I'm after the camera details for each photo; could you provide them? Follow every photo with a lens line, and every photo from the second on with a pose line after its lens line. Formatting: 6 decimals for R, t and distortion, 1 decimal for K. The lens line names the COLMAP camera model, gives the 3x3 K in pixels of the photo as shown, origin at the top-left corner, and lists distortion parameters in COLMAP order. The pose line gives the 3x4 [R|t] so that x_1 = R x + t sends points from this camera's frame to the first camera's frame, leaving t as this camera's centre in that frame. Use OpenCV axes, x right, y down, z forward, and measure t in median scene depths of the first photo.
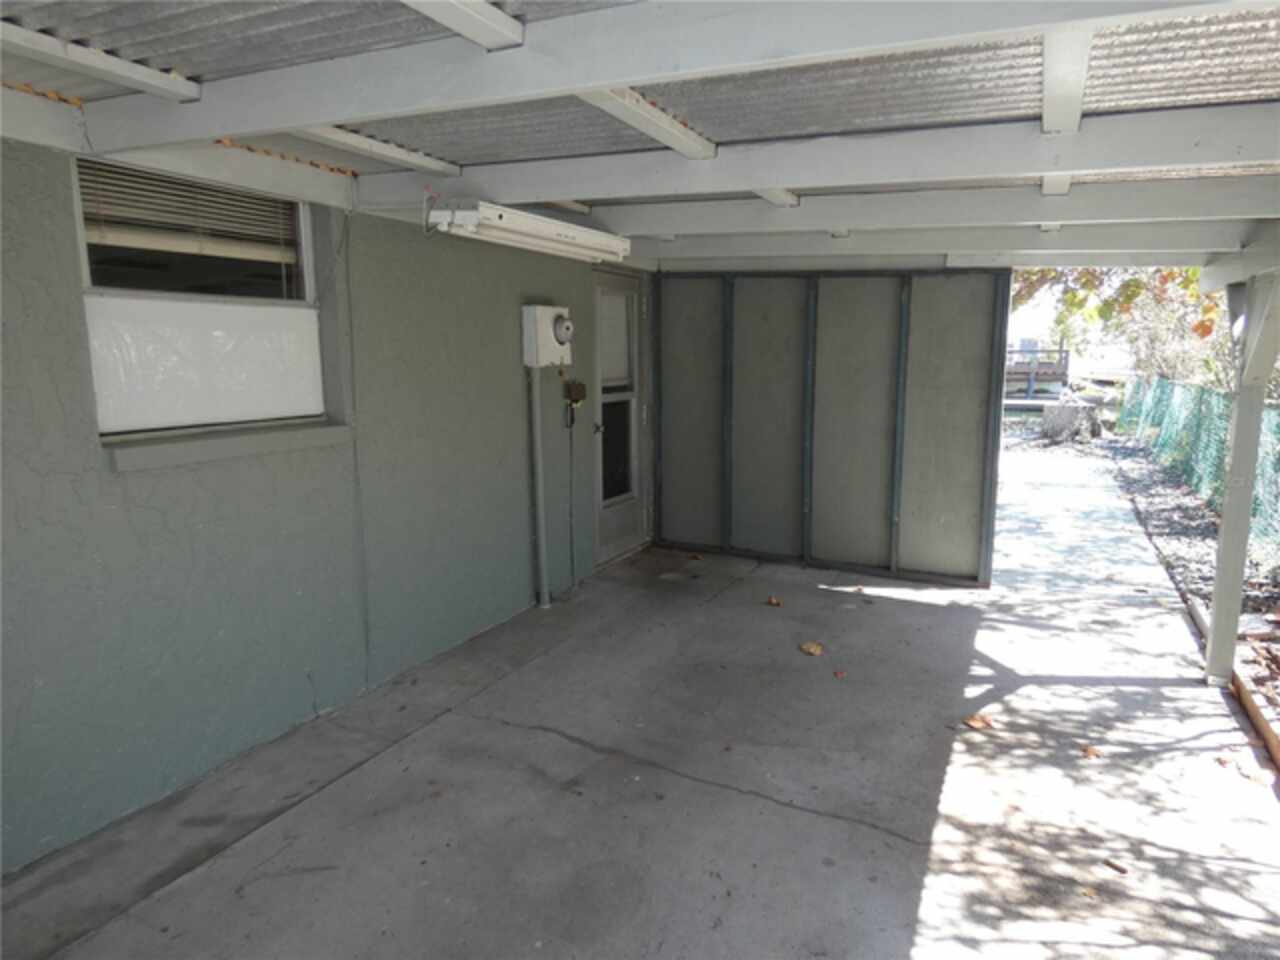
lens RADIAL K [[764.8, 0, 643.2], [0, 764.8, 482.3], [0, 0, 1]] dist [-0.030762, 0.018050]
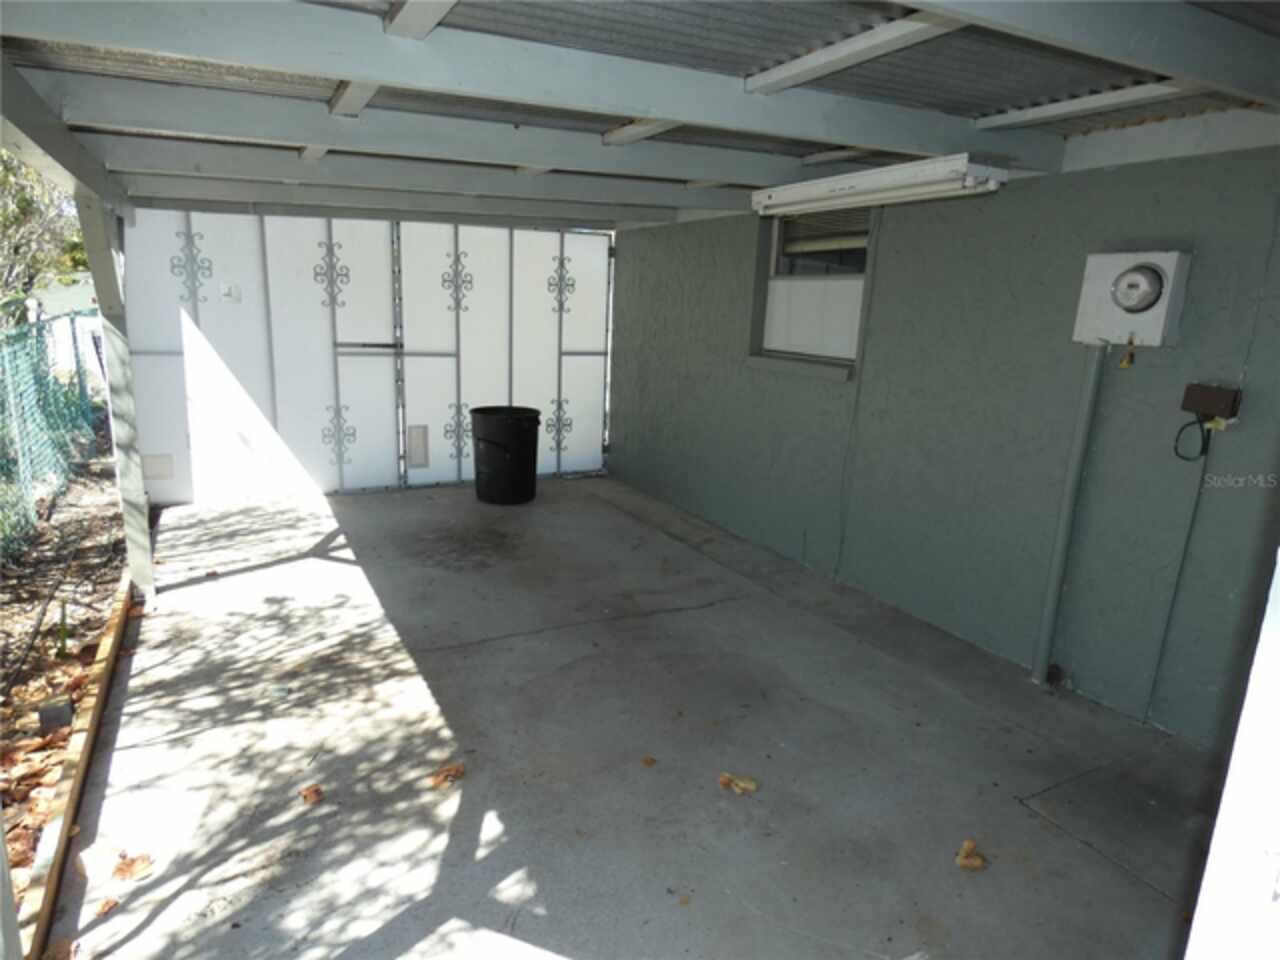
lens RADIAL K [[764.8, 0, 643.2], [0, 764.8, 482.3], [0, 0, 1]] dist [-0.030762, 0.018050]
pose [[-0.561792, 0.166895, -0.810269, 1.000435], [-0.178123, 0.932064, 0.315482, -0.270847], [0.807875, 0.321563, -0.493899, 1.590324]]
